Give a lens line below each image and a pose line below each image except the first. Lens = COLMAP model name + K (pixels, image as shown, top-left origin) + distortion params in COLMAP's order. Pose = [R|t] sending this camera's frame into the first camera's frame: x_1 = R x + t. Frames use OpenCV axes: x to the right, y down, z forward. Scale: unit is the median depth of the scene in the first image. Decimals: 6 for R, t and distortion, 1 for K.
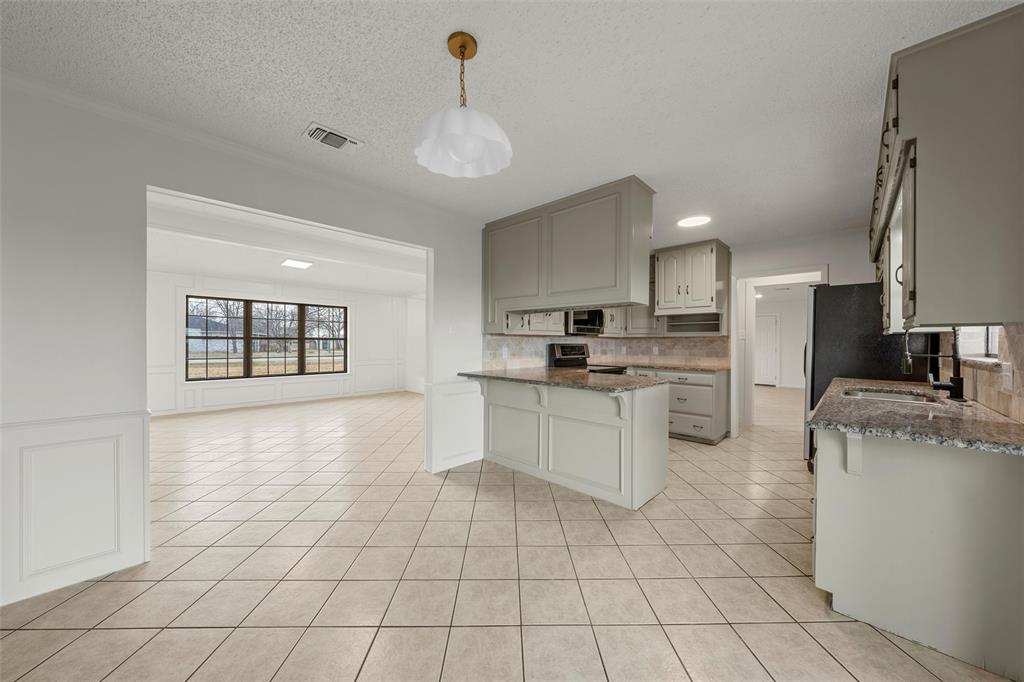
lens RADIAL K [[358.4, 0, 518.1], [0, 358.4, 341.2], [0, 0, 1]] dist [-0.000098, -0.000042]
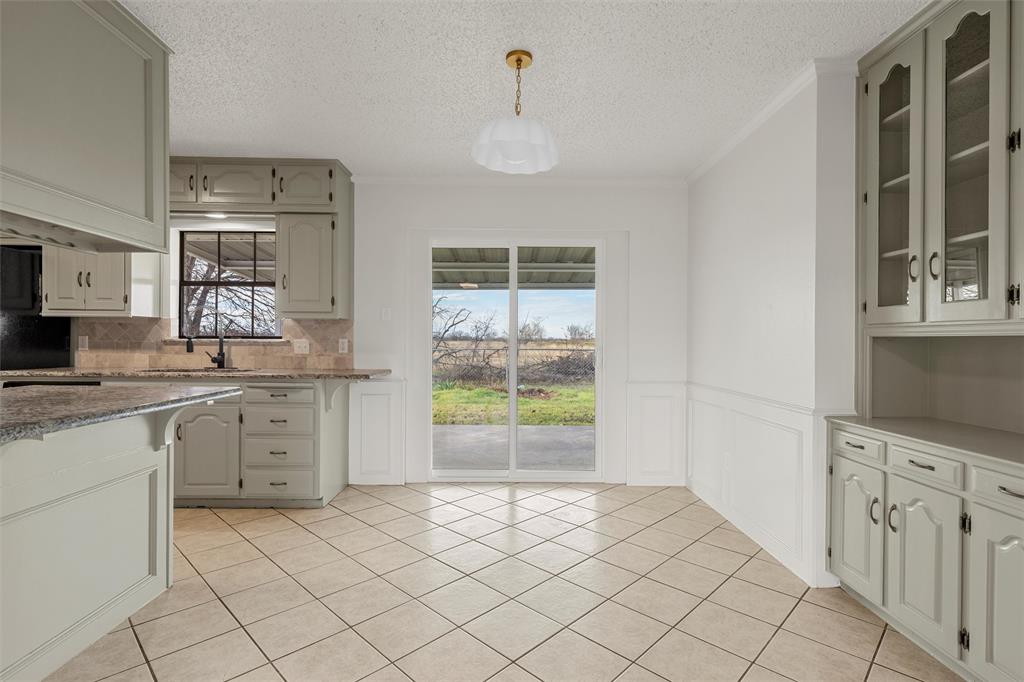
lens RADIAL K [[487.2, 0, 511.0], [0, 487.2, 343.9], [0, 0, 1]] dist [0.002552, -0.000338]
pose [[-0.690400, -0.013860, 0.723295, -0.455764], [-0.013210, 0.999891, 0.006551, 0.020570], [-0.723307, -0.005032, -0.690508, 0.752612]]
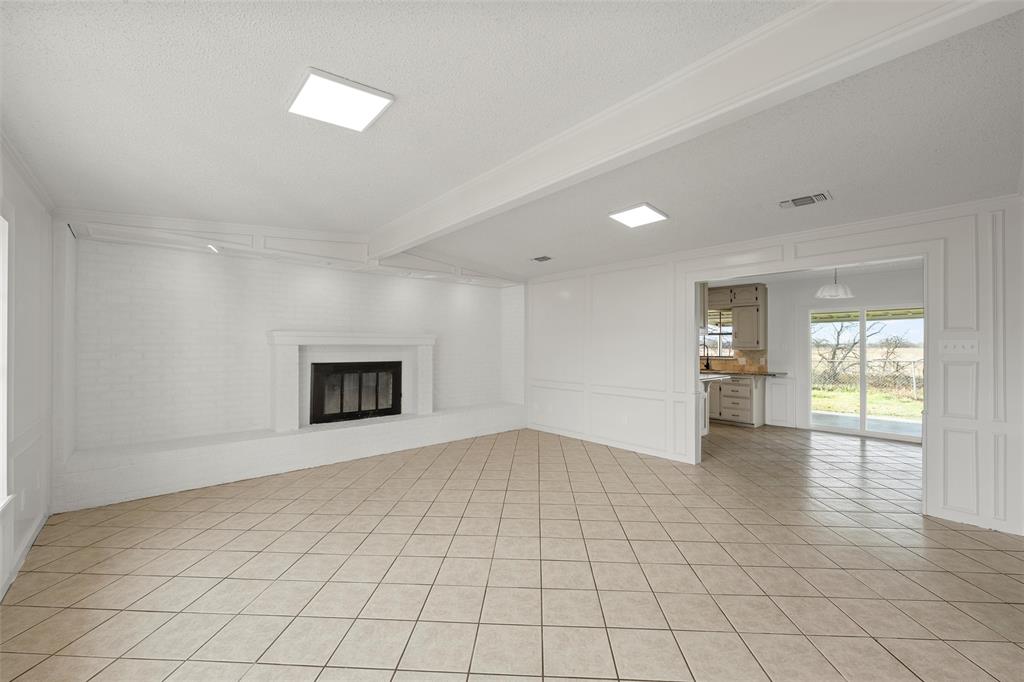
lens RADIAL K [[416.4, 0, 515.1], [0, 416.4, 346.4], [0, 0, 1]] dist [0.002131, -0.000138]
pose [[0.081133, -0.001940, 0.996701, -1.451079], [-0.000931, 0.999998, 0.002023, -0.032578], [-0.996703, -0.001092, 0.081131, 1.265444]]
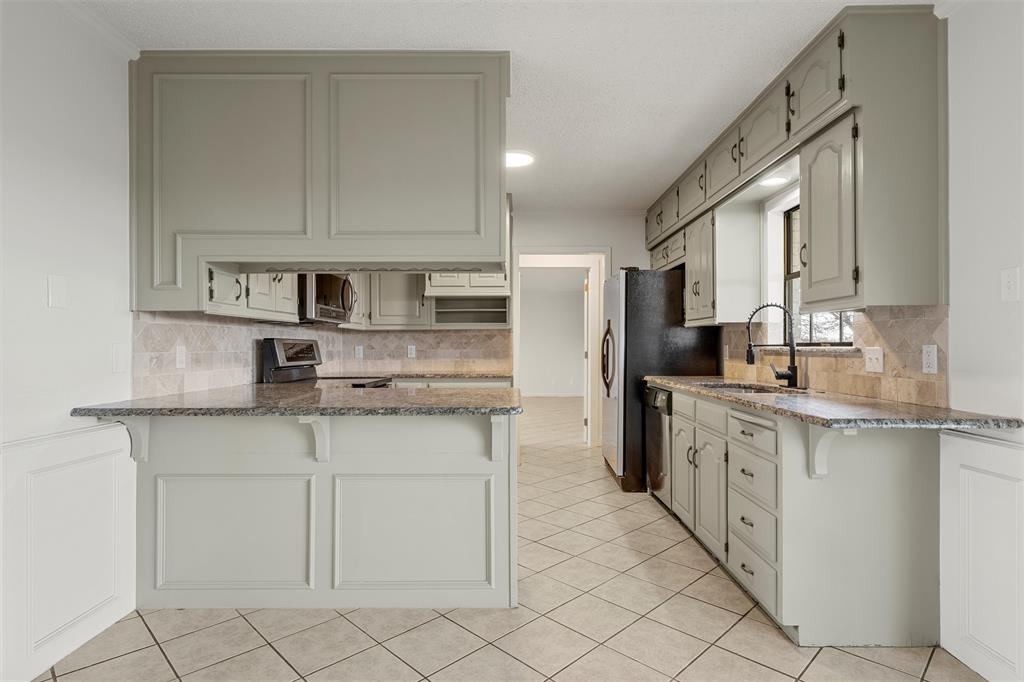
lens RADIAL K [[530.9, 0, 513.3], [0, 530.9, 345.2], [0, 0, 1]] dist [0.000387, 0.001335]
pose [[0.731512, -0.004709, 0.681812, -0.183783], [0.004383, 0.999988, 0.002203, 0.018530], [-0.681814, 0.001377, 0.731524, 0.225053]]
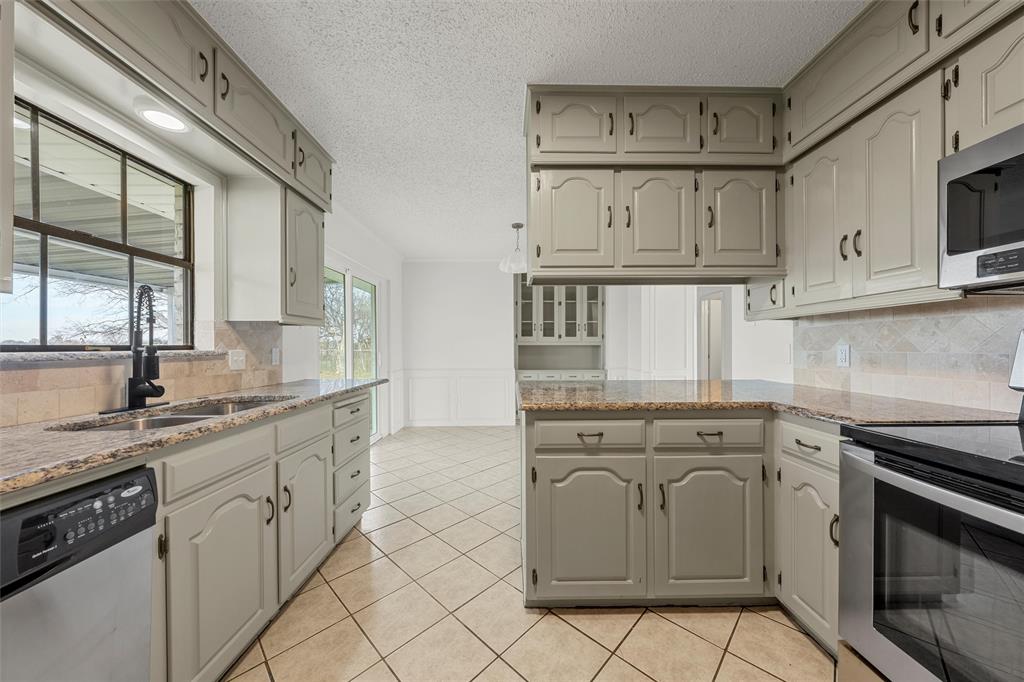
lens RADIAL K [[358.4, 0, 514.7], [0, 358.4, 343.3], [0, 0, 1]] dist [-0.000098, -0.000042]
pose [[-0.722956, -0.008093, -0.690847, 0.593672], [0.001902, 0.999904, -0.013703, 0.022119], [0.690892, -0.011221, -0.722871, 1.031706]]
